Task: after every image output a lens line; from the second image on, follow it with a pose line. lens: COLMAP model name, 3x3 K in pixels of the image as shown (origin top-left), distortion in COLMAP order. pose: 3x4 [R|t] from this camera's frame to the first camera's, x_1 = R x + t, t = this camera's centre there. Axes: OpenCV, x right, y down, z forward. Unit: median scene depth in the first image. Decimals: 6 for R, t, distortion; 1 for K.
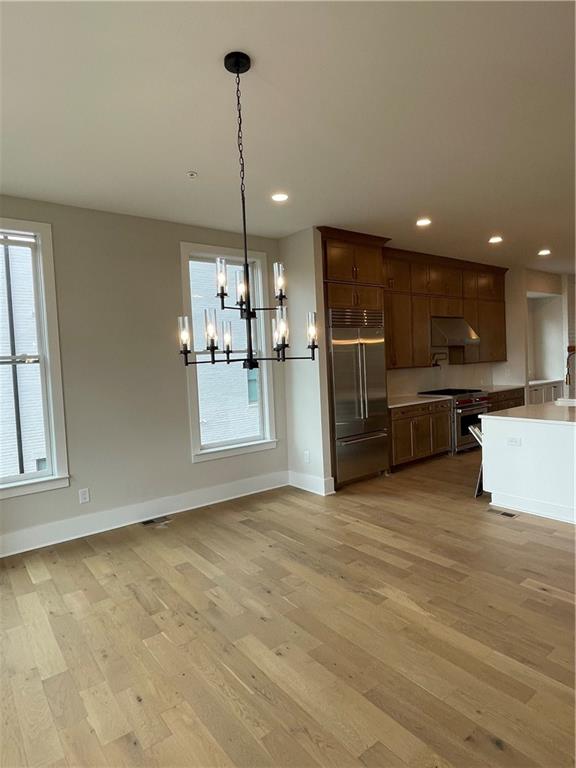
lens RADIAL K [[453.8, 0, 288.0], [0, 453.8, 384.0], [0, 0, 1]] dist [-0.002300, -0.000796]
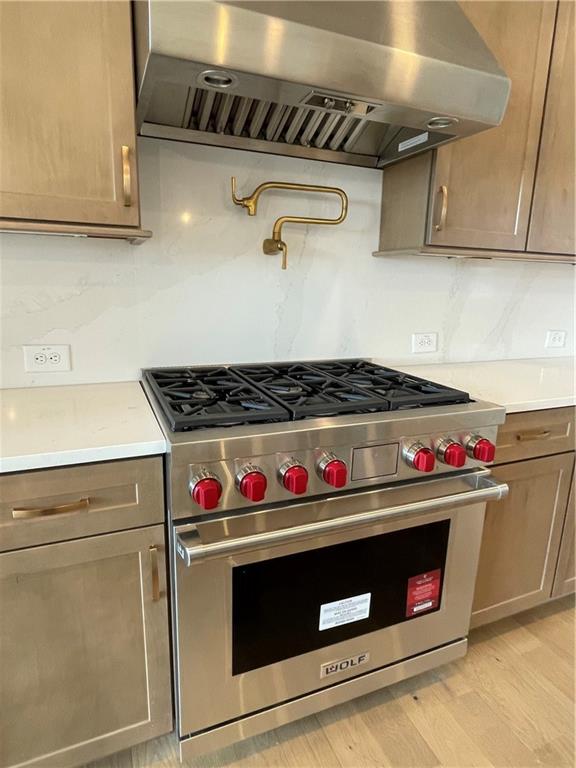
lens RADIAL K [[453.8, 0, 288.0], [0, 453.8, 384.0], [0, 0, 1]] dist [-0.002300, -0.000796]
pose [[0.965964, 0.121924, -0.228139, 0.346730], [-0.077873, 0.978103, 0.193005, -0.019939], [0.246675, -0.168670, 0.954307, 0.715689]]
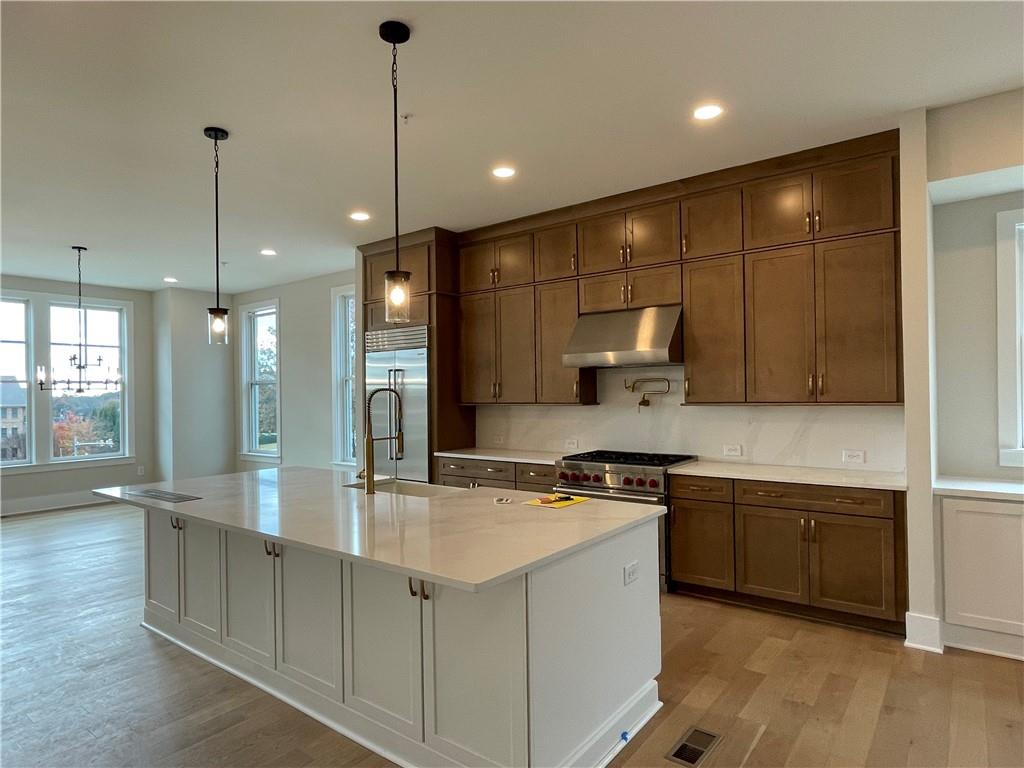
lens RADIAL K [[594.7, 0, 520.5], [0, 594.7, 379.2], [0, 0, 1]] dist [-0.003194, -0.000797]
pose [[0.275909, 0.015595, -0.961057, 0.838198], [-0.040329, 0.999176, 0.004636, -0.061668], [0.960337, 0.037480, 0.276310, 0.618055]]
